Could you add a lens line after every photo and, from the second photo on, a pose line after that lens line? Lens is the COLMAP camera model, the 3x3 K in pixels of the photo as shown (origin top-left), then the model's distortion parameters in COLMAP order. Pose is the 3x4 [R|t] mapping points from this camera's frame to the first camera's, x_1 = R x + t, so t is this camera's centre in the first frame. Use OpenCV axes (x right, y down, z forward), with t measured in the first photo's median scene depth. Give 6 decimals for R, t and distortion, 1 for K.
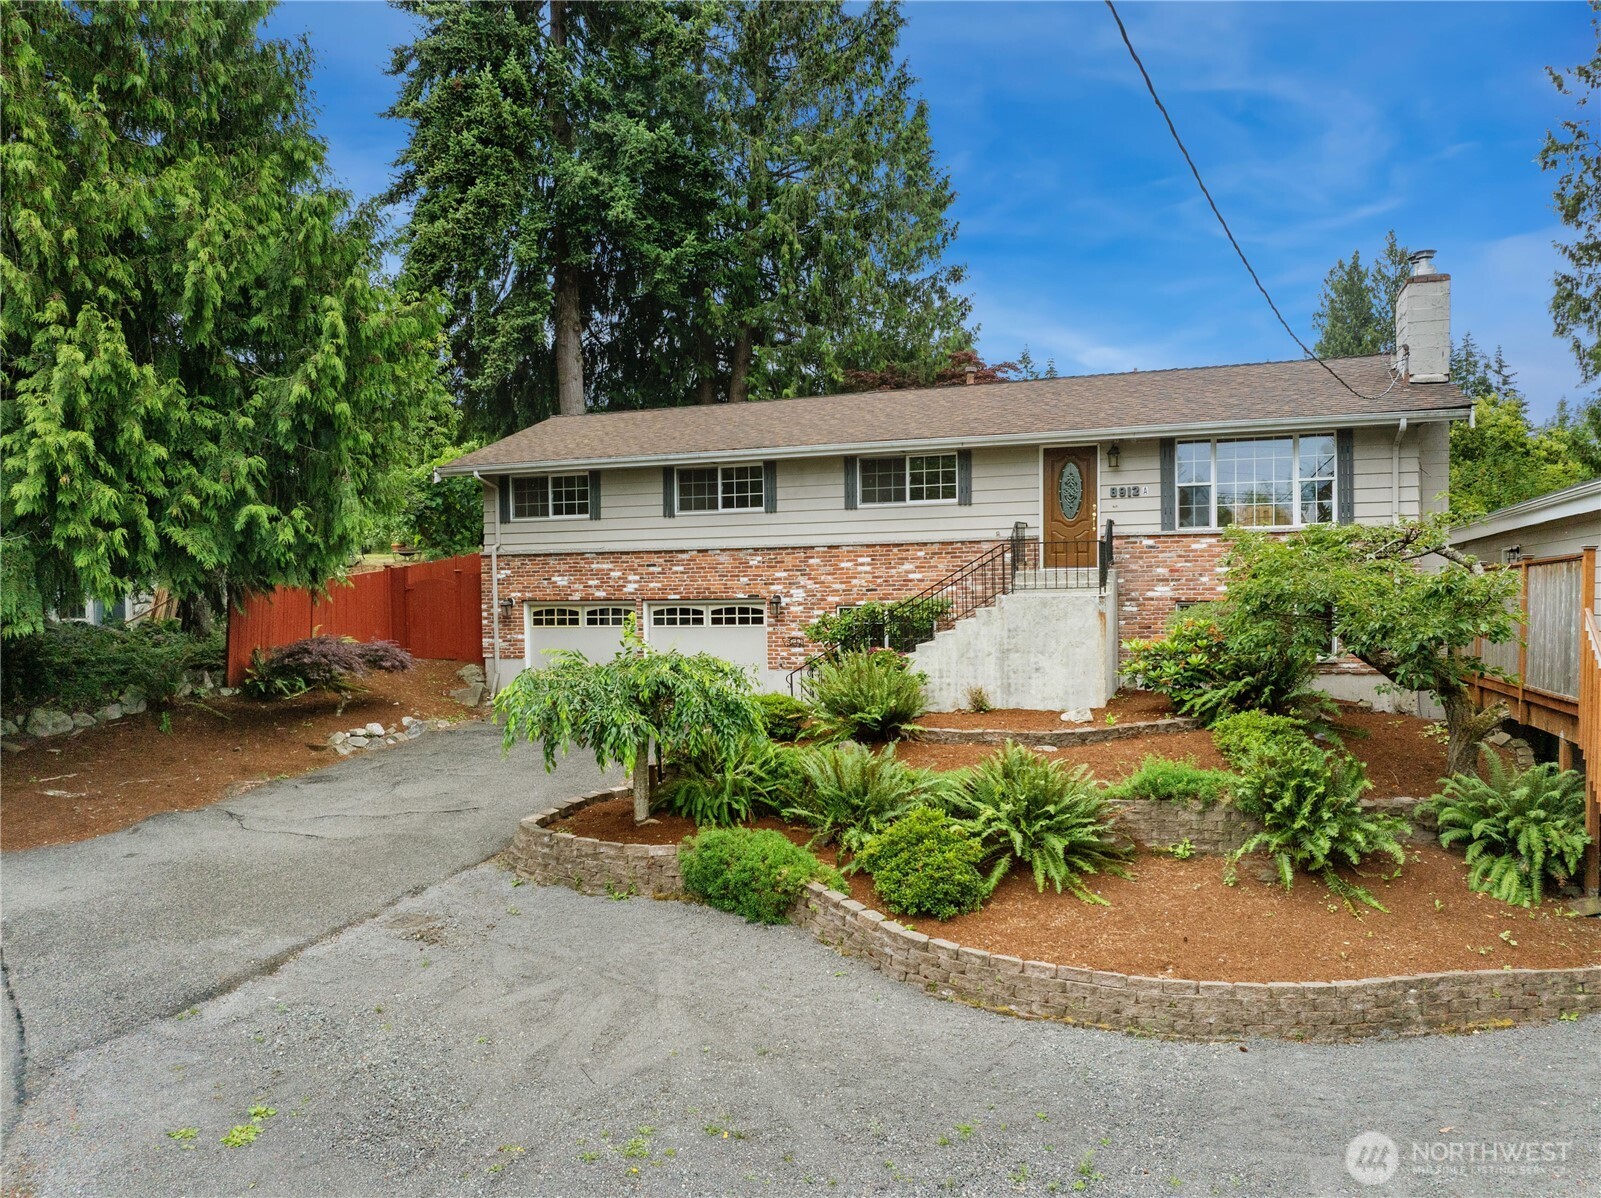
lens RADIAL K [[1145.5, 0, 779.2], [0, 1145.5, 600.3], [0, 0, 1]] dist [-0.038725, 0.005277]
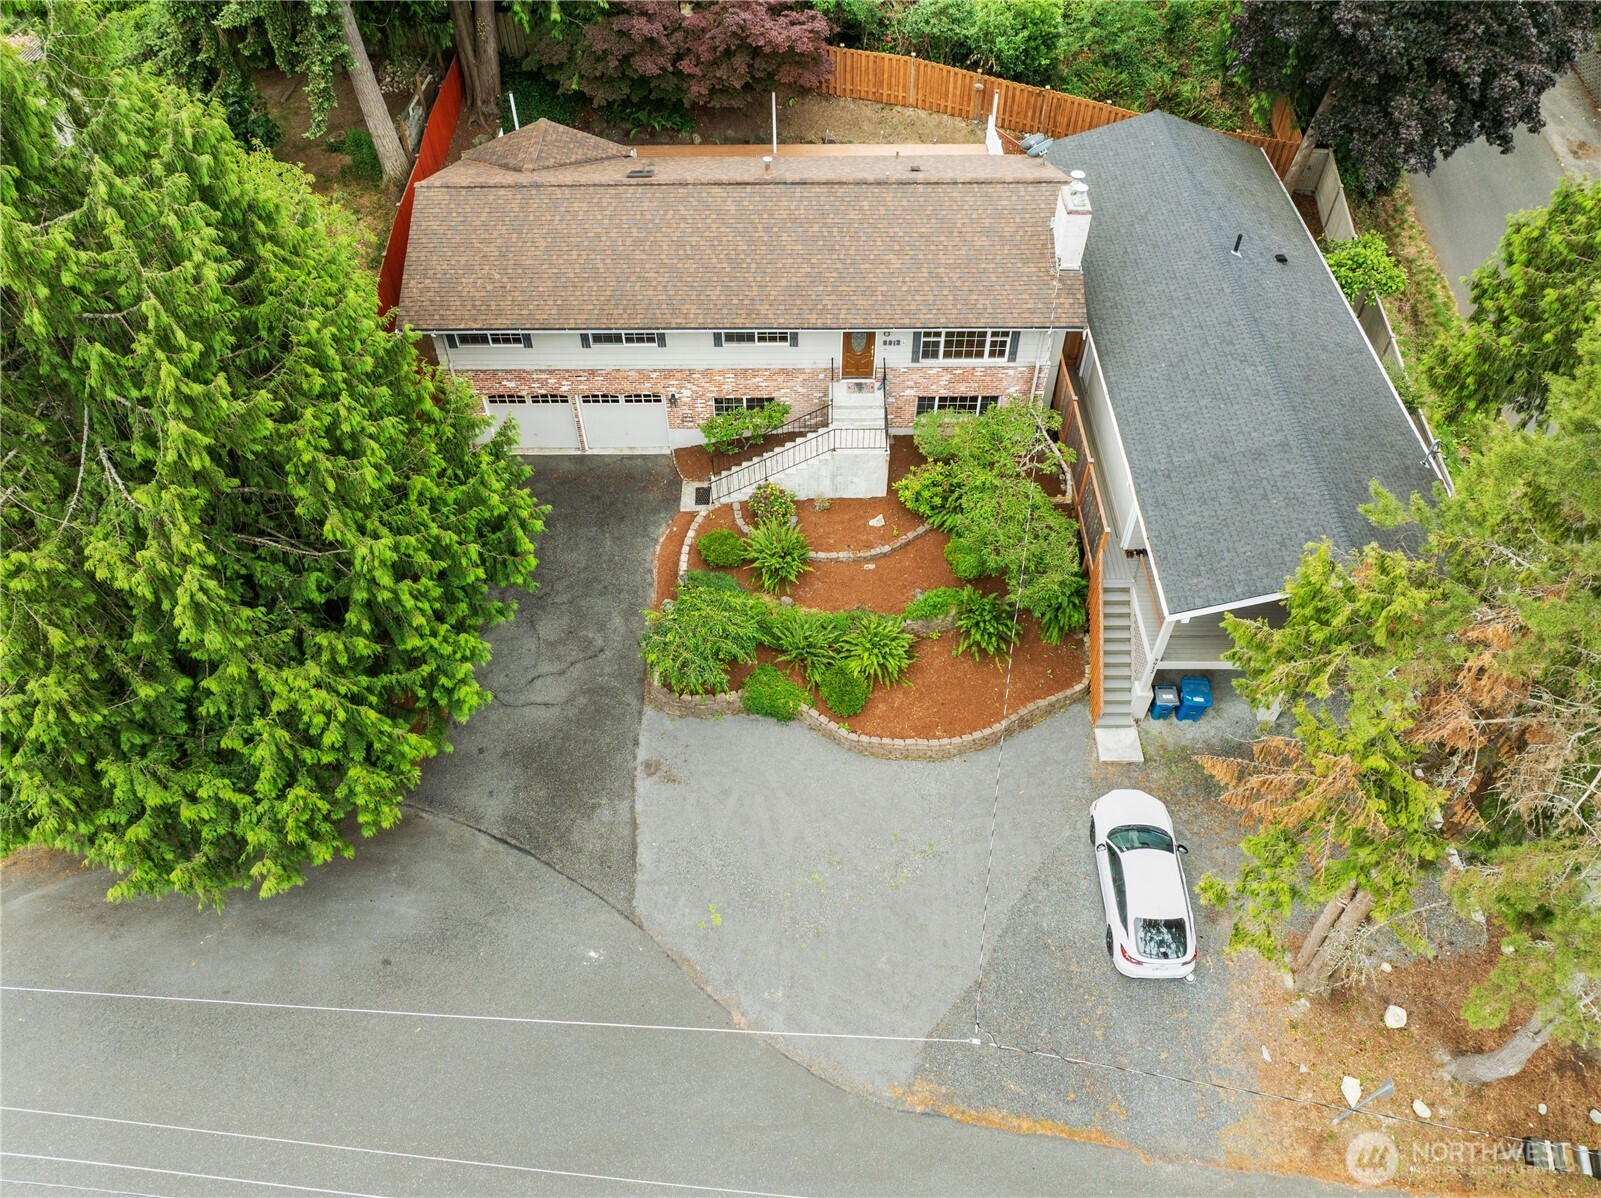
lens RADIAL K [[1095.6, 0, 800.5], [0, 1095.6, 599.0], [0, 0, 1]] dist [-0.044461, 0.008618]
pose [[0.939143, -0.258765, 0.225946, -0.274340], [0.010792, 0.679623, 0.733483, -1.005487], [-0.343358, -0.686406, 0.641055, -0.222493]]
